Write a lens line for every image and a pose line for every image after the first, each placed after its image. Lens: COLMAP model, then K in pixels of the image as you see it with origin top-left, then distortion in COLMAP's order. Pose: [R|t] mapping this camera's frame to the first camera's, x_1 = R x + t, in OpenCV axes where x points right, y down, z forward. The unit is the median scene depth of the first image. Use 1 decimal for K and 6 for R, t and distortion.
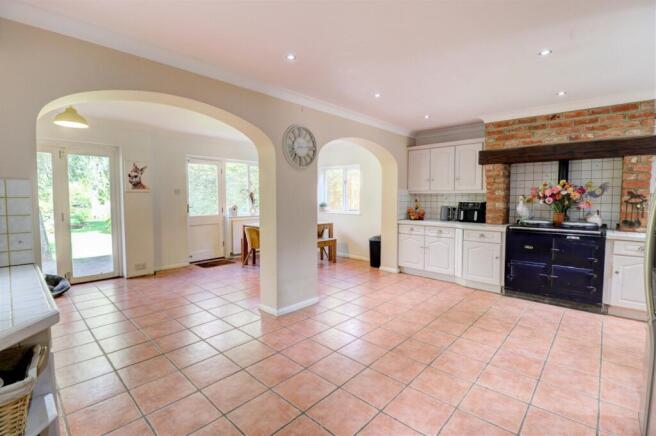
lens RADIAL K [[303.2, 0, 326.6], [0, 303.2, 218.1], [0, 0, 1]] dist [-0.019173, -0.002683]
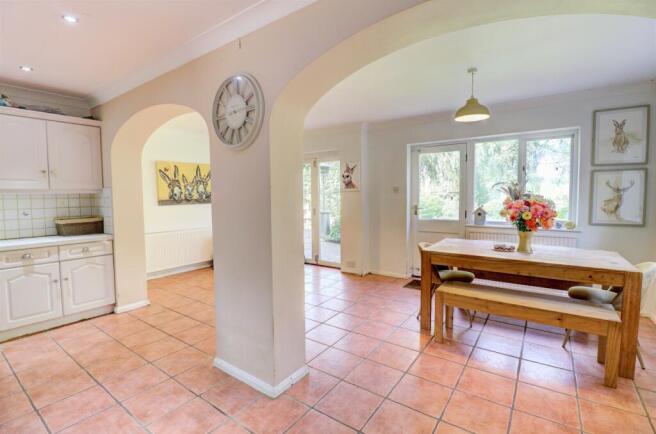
lens RADIAL K [[303.2, 0, 327.0], [0, 303.2, 213.9], [0, 0, 1]] dist [-0.019173, -0.002683]
pose [[0.135829, 0.065178, -0.988586, 0.379611], [-0.053214, 0.996873, 0.058413, -0.065684], [0.989302, 0.044672, 0.138873, 0.773429]]
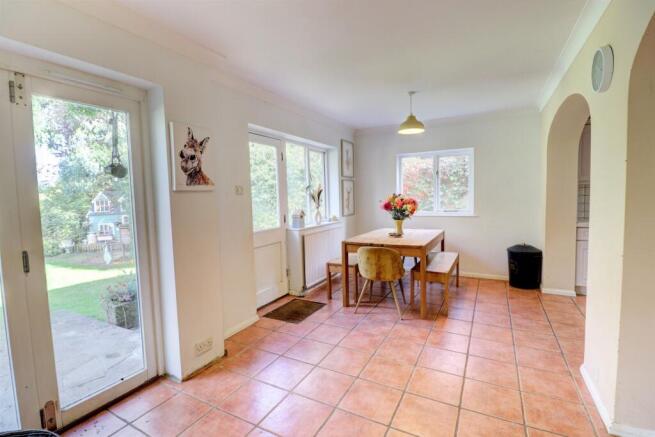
lens RADIAL K [[302.8, 0, 323.8], [0, 302.8, 217.0], [0, 0, 1]] dist [-0.019173, -0.002683]
pose [[0.969247, -0.045790, 0.241791, -0.542103], [0.046404, 0.998918, 0.003157, -0.038027], [-0.241674, 0.008160, 0.970323, 0.490280]]
